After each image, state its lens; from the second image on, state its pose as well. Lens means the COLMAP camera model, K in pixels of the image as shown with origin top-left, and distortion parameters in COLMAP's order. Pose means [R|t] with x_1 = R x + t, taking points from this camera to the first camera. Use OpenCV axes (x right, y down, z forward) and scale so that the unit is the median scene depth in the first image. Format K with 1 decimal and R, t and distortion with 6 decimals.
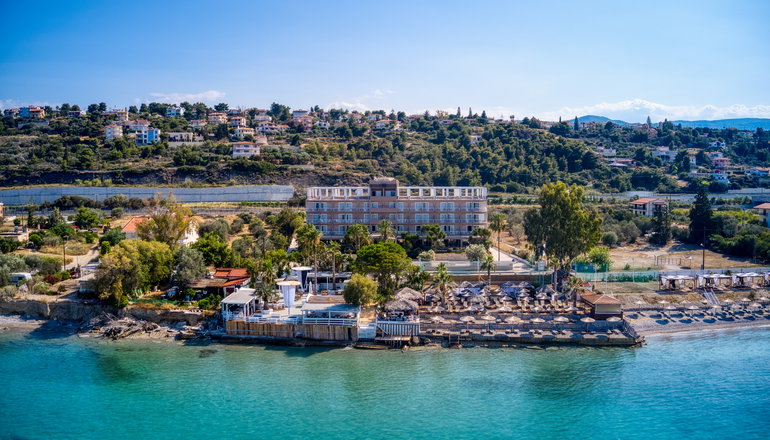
lens RADIAL K [[596.4, 0, 385.0], [0, 596.4, 220.0], [0, 0, 1]] dist [-0.158096, -0.000532]
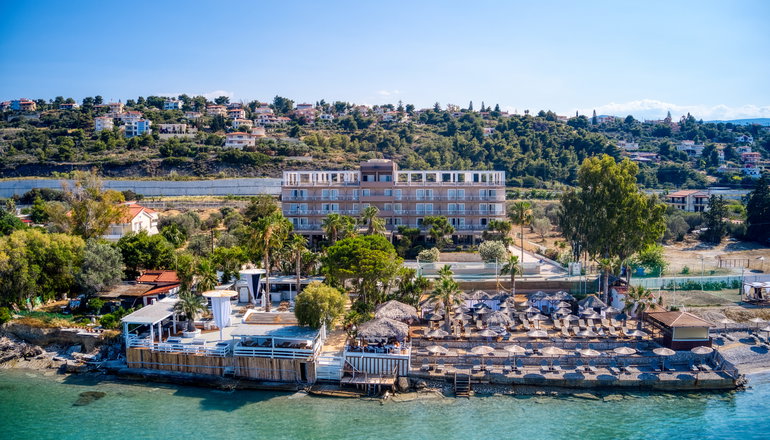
lens RADIAL K [[596.4, 0, 385.0], [0, 596.4, 220.0], [0, 0, 1]] dist [-0.158096, -0.000532]
pose [[0.999799, 0.002070, -0.019934, 0.022278], [-0.002096, 0.999997, -0.001298, 0.012031], [0.019931, 0.001340, 0.999800, 0.176347]]
